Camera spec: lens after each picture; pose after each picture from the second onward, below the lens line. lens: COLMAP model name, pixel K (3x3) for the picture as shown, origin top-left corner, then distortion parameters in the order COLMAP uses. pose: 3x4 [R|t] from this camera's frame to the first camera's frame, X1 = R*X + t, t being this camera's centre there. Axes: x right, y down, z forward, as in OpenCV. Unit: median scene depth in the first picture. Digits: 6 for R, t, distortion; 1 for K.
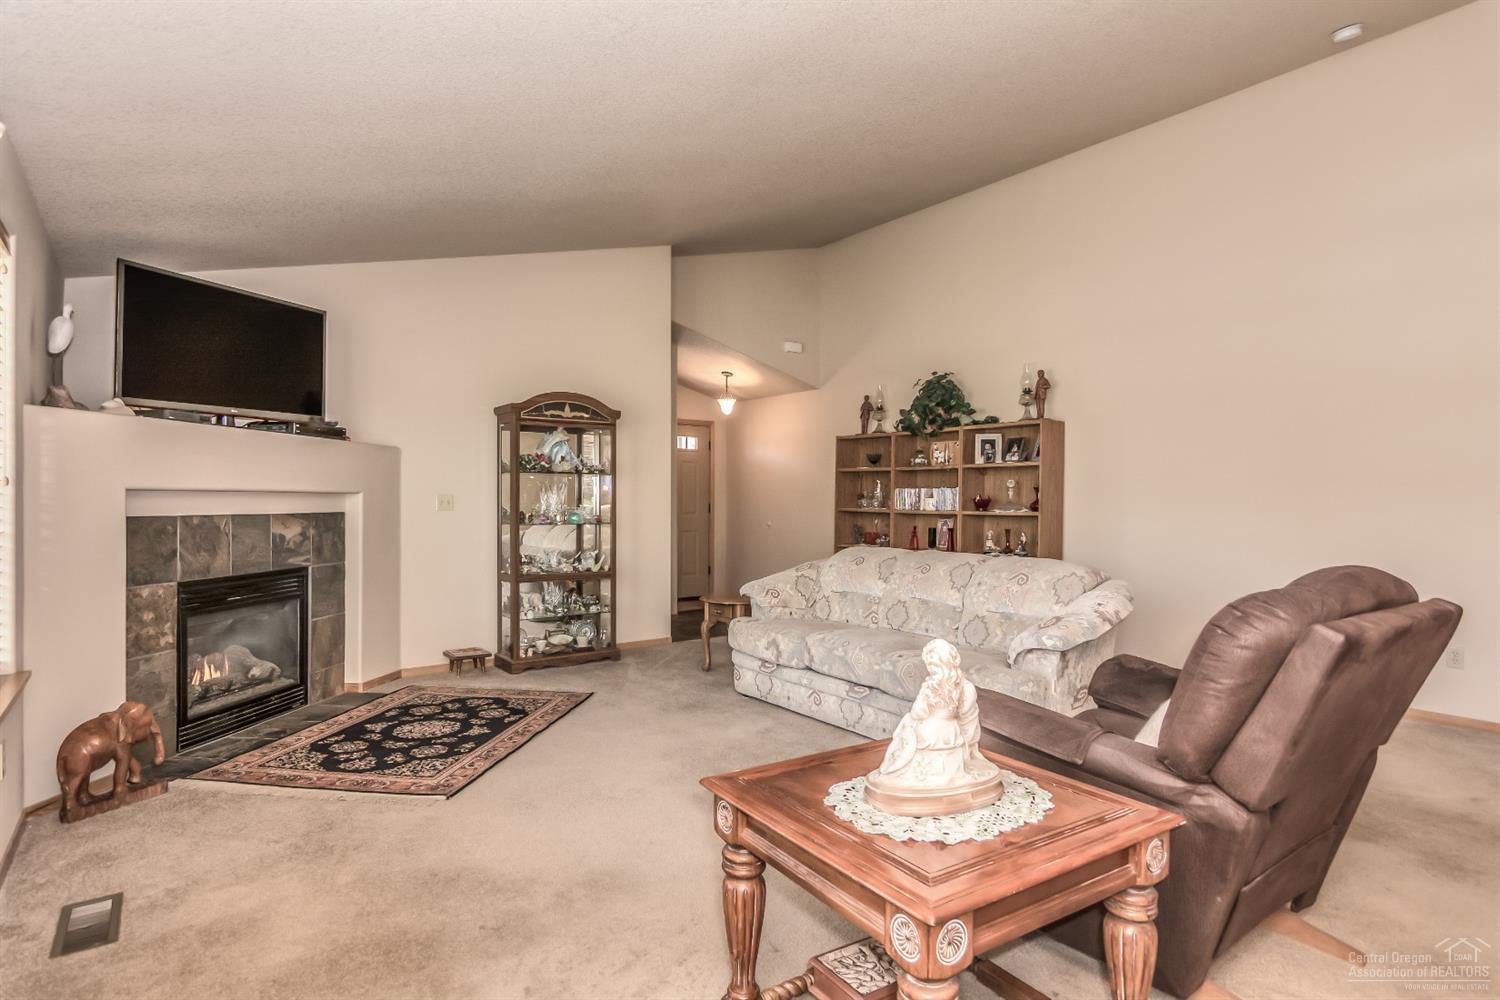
lens RADIAL K [[788.1, 0, 750.5], [0, 788.1, 494.8], [0, 0, 1]] dist [-0.003176, 0.000733]
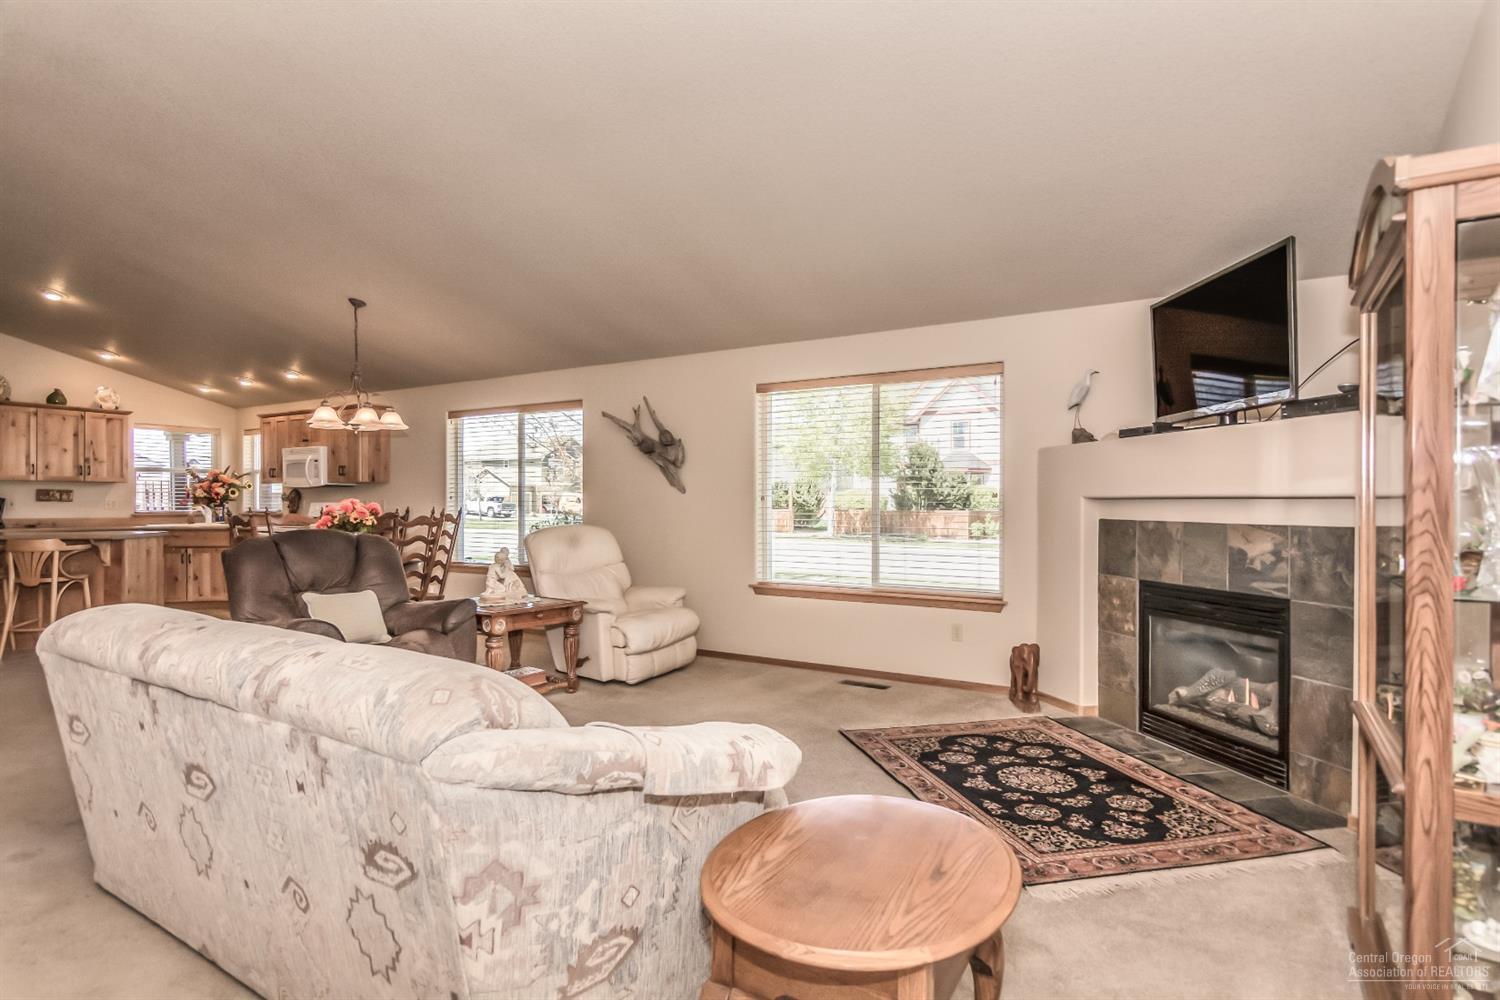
lens RADIAL K [[788.1, 0, 759.5], [0, 788.1, 504.9], [0, 0, 1]] dist [-0.003176, 0.000733]
pose [[-0.931606, -0.008315, -0.363374, 0.177032], [-0.006182, 0.999956, -0.007032, 0.014835], [0.363417, -0.004305, -0.931617, 1.754060]]
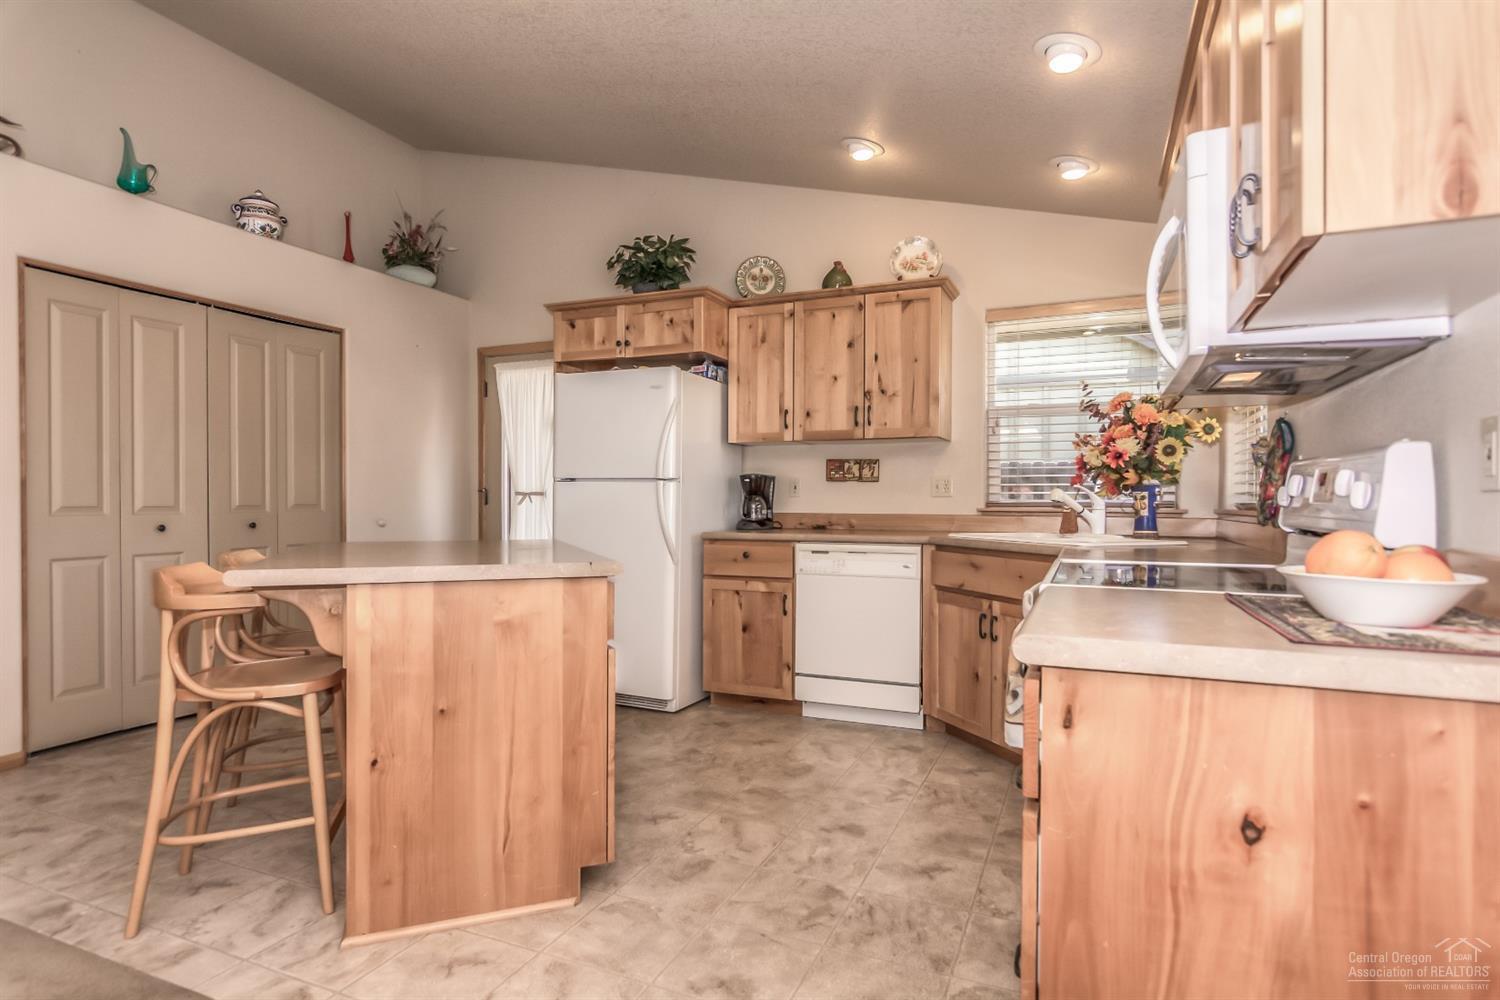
lens RADIAL K [[788.1, 0, 745.6], [0, 788.1, 499.5], [0, 0, 1]] dist [-0.003176, 0.000733]
pose [[-0.489618, -0.005343, 0.871921, 0.282078], [-0.013737, 0.999904, -0.001586, 0.031731], [-0.871829, -0.012754, -0.489645, -0.279679]]
